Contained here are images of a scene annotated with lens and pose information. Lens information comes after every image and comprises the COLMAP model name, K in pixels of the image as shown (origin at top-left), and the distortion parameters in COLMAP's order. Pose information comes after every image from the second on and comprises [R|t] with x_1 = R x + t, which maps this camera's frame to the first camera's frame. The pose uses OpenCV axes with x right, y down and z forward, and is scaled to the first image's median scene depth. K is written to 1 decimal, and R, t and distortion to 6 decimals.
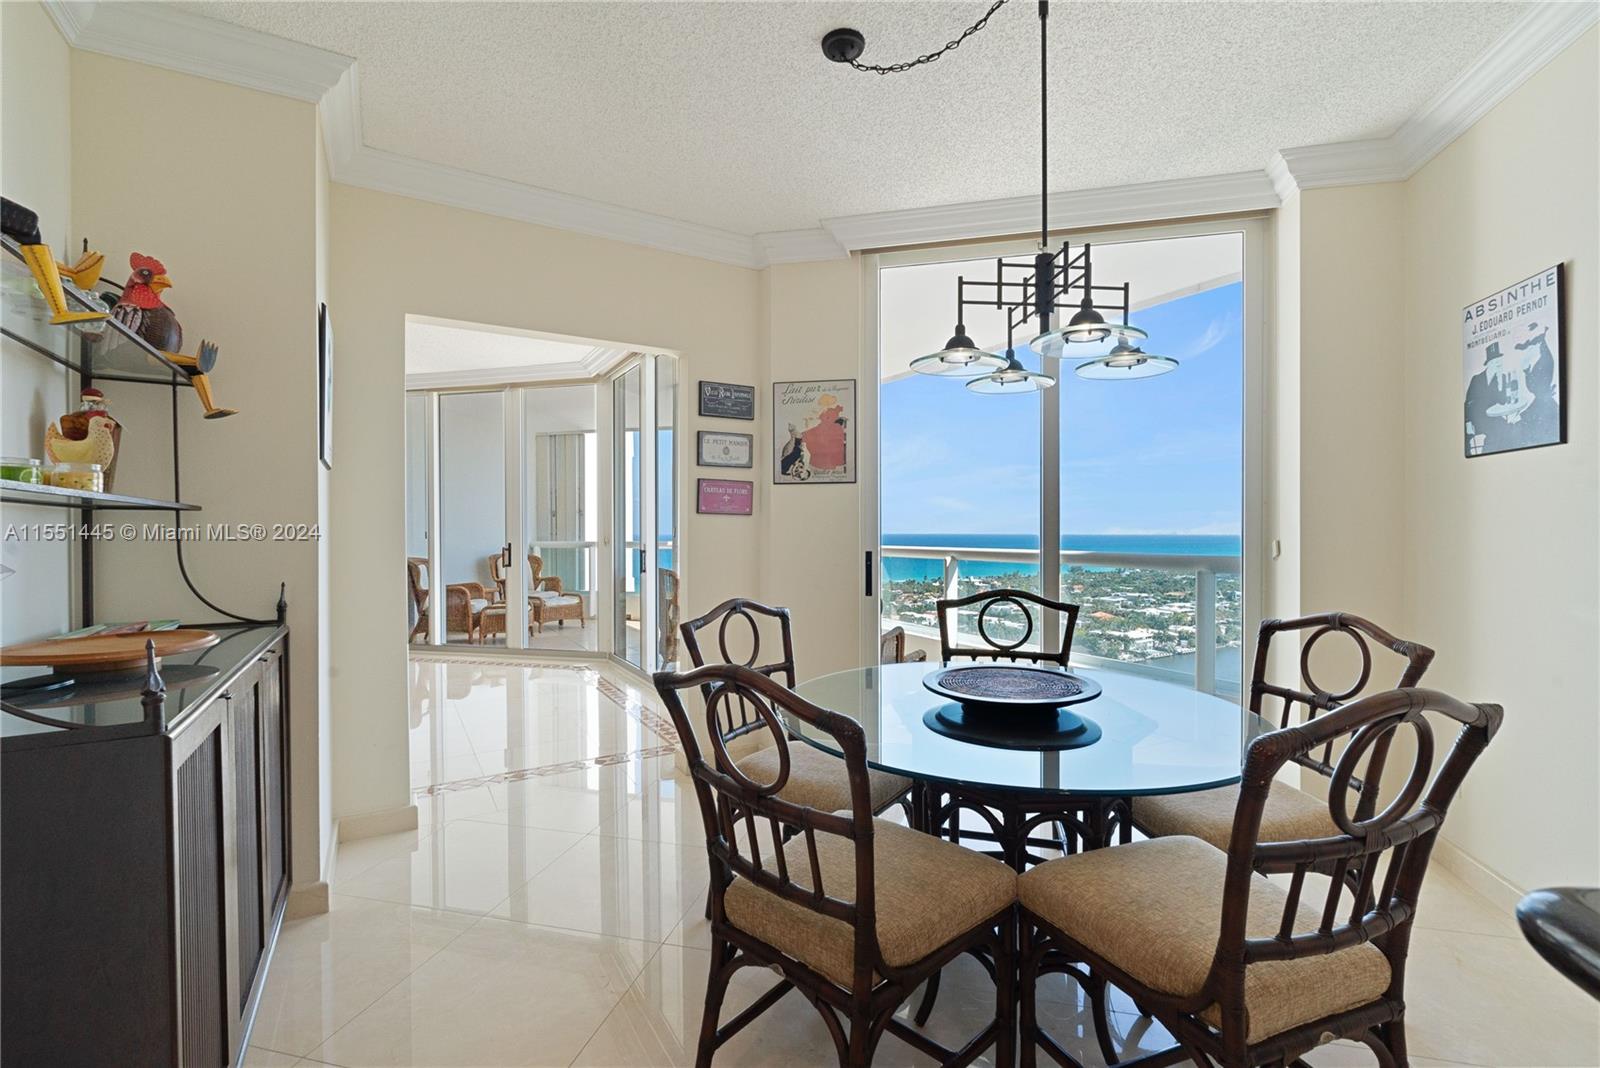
lens RADIAL K [[716.9, 0, 794.6], [0, 716.9, 533.4], [0, 0, 1]] dist [0.002467, 0.000285]
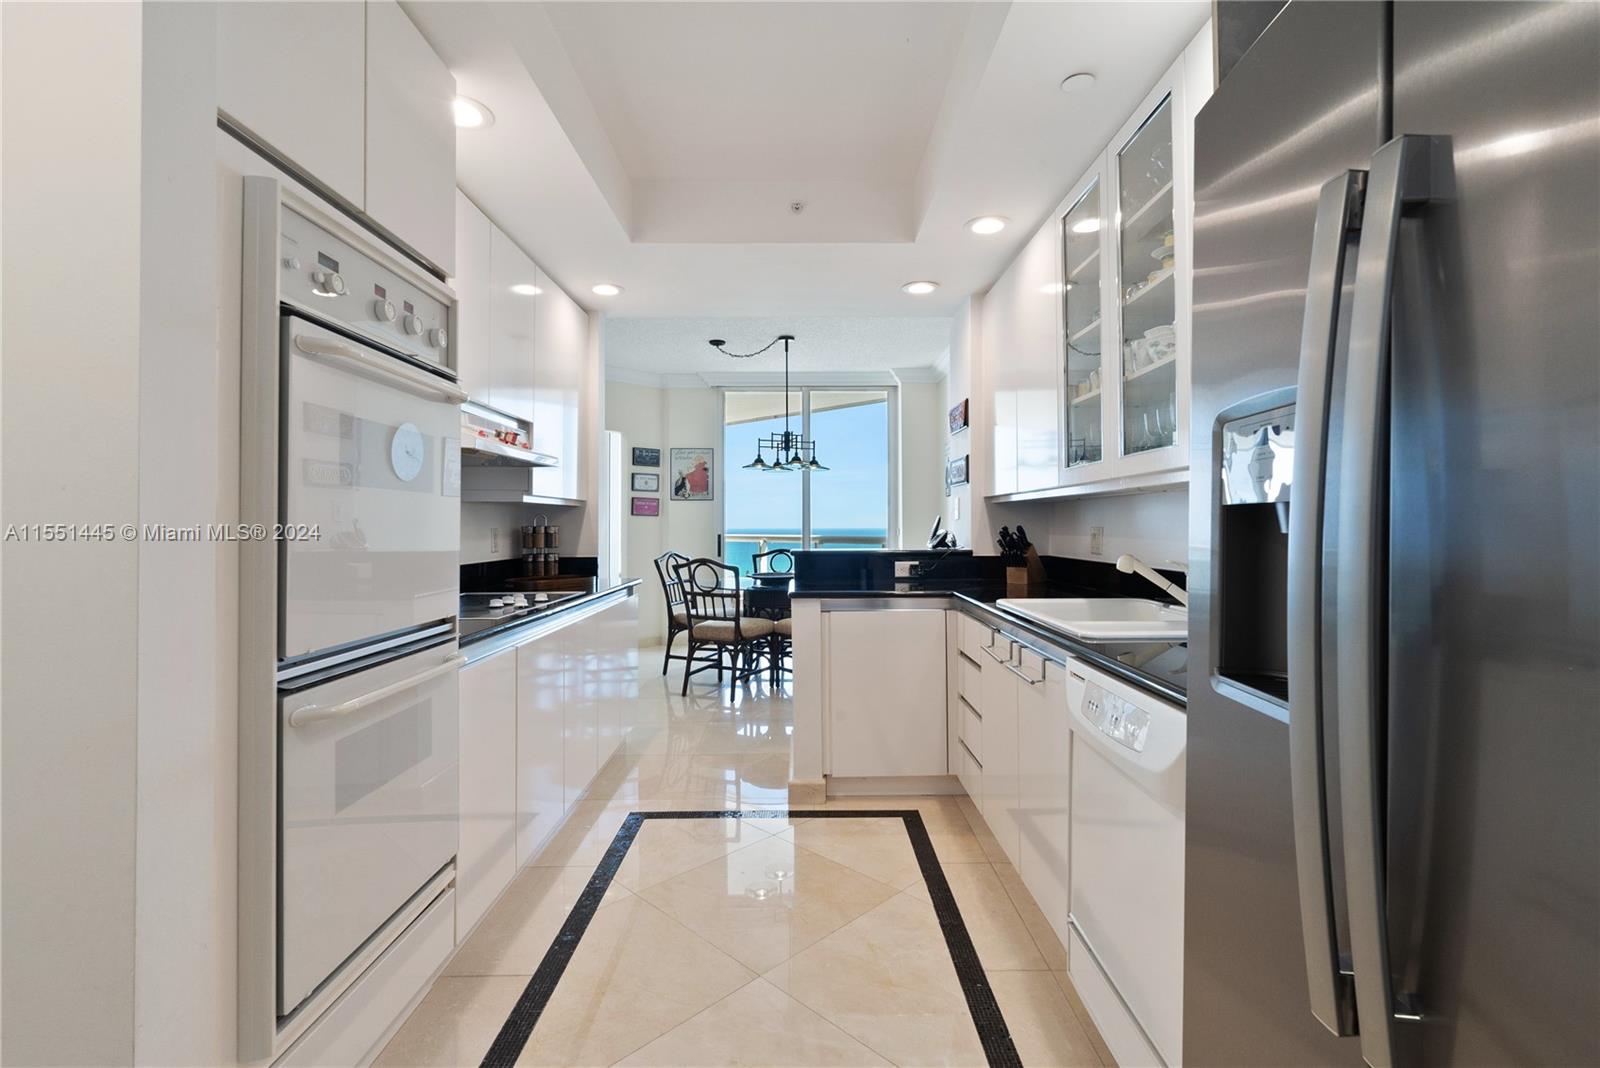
lens RADIAL K [[716.9, 0, 794.6], [0, 716.9, 533.4], [0, 0, 1]] dist [0.002467, 0.000285]
pose [[0.969055, -0.005392, 0.246787, -0.186644], [0.002537, 0.999926, 0.011889, -0.000829], [-0.246833, -0.010895, 0.968997, -0.983546]]
